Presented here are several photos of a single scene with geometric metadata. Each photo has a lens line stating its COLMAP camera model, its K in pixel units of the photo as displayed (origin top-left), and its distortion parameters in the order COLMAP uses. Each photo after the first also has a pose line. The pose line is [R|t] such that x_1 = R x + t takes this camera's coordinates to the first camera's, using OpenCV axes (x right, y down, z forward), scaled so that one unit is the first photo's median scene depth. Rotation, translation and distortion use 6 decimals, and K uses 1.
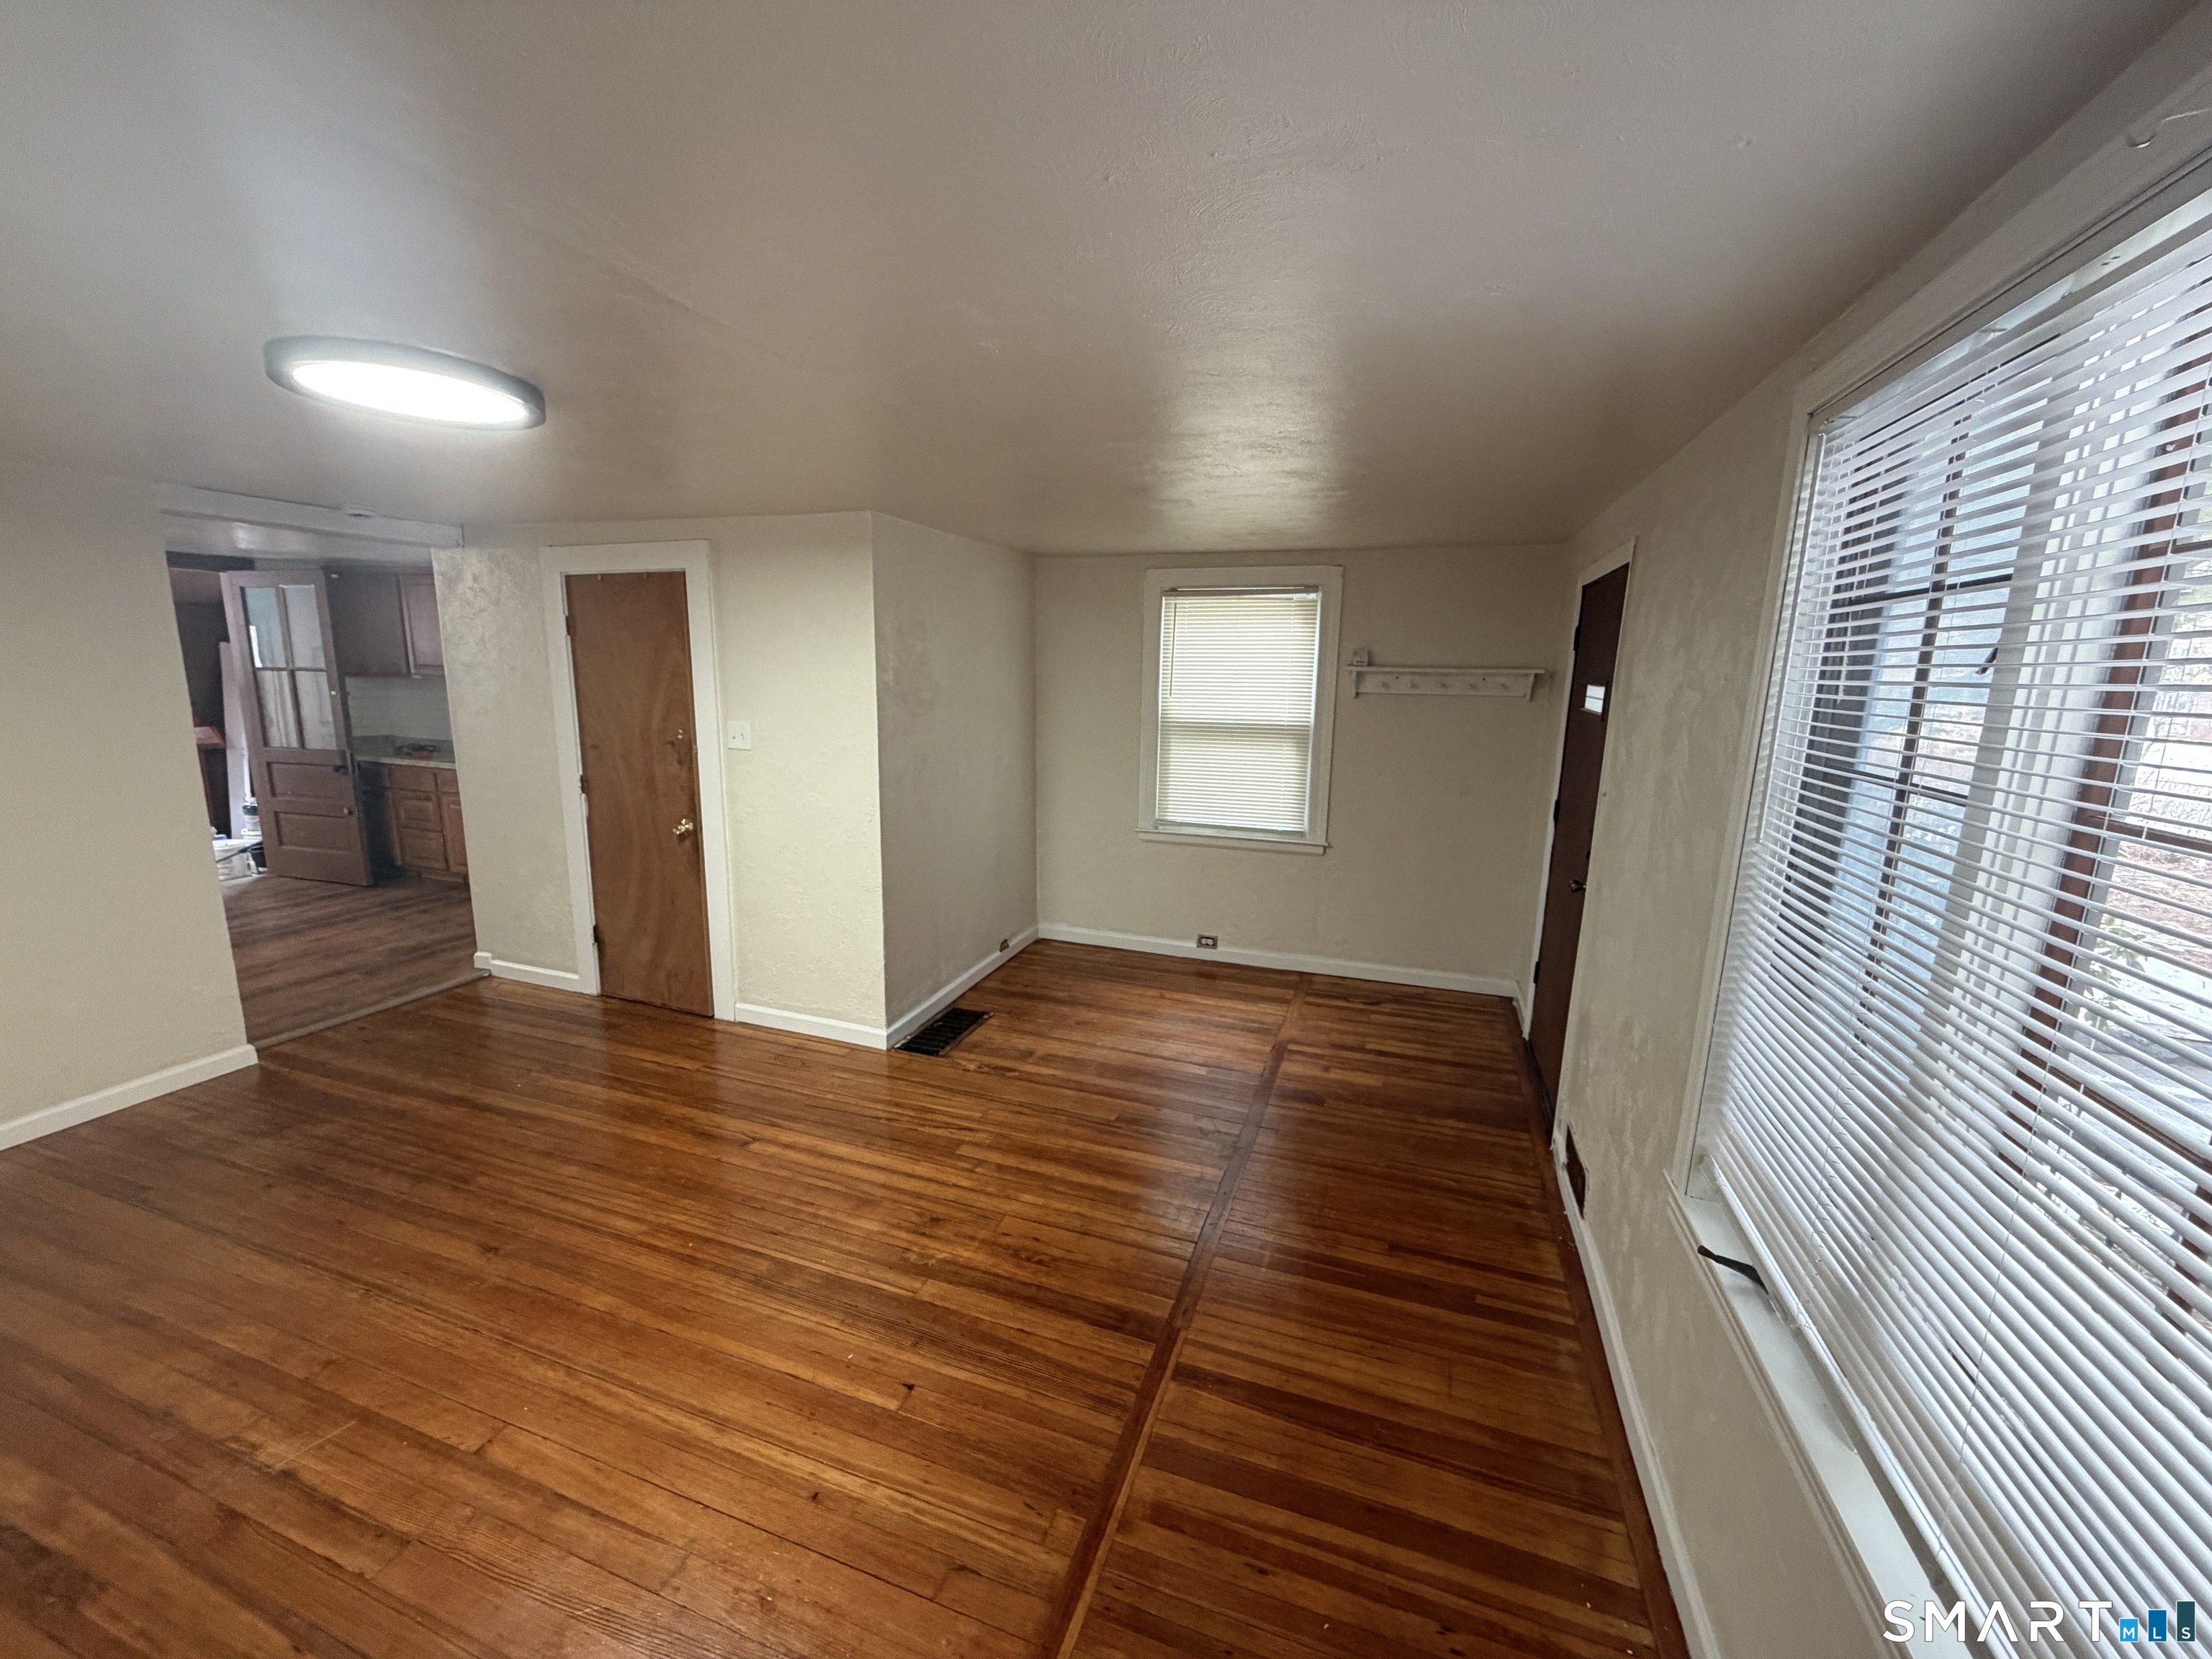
lens RADIAL K [[877.8, 0, 1100.8], [0, 877.8, 829.1], [0, 0, 1]] dist [-0.003173, 0.000122]
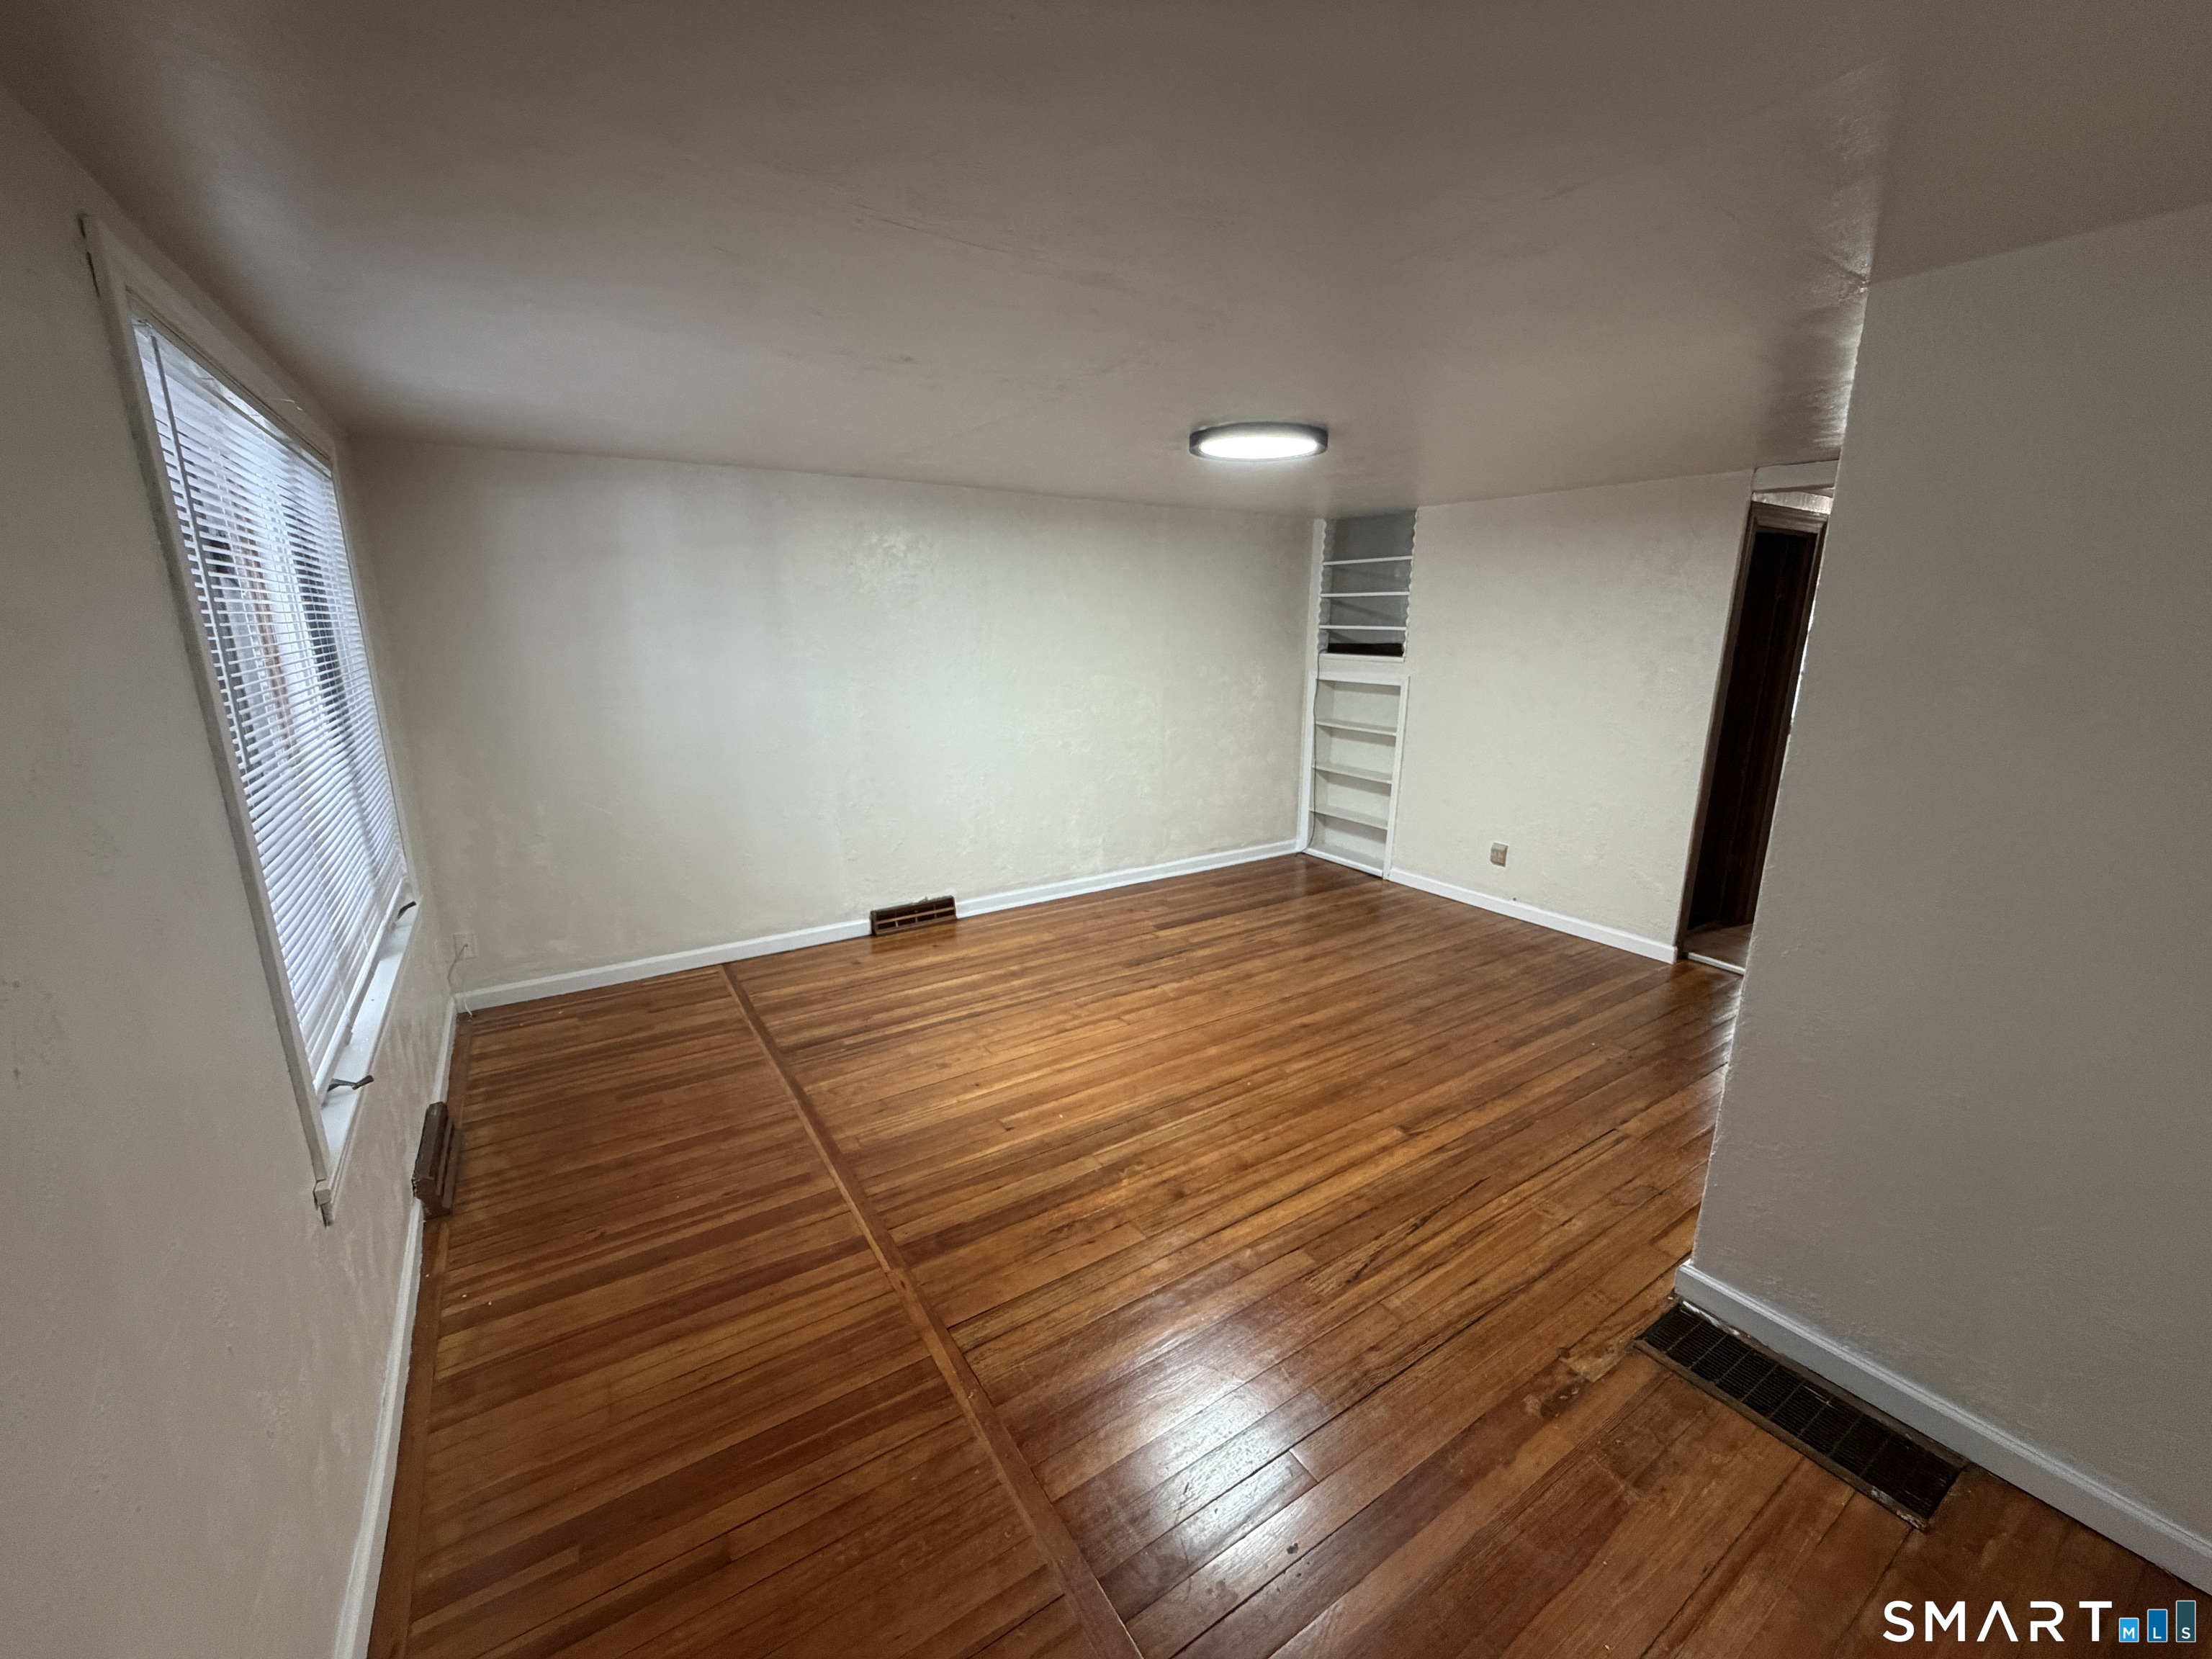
lens RADIAL K [[877.8, 0, 1100.8], [0, 877.8, 829.1], [0, 0, 1]] dist [-0.003173, 0.000122]
pose [[-0.612131, 0.163599, -0.773648, 0.608964], [-0.155875, 0.934204, 0.320883, -0.249897], [0.775241, 0.317015, -0.546354, 1.499088]]
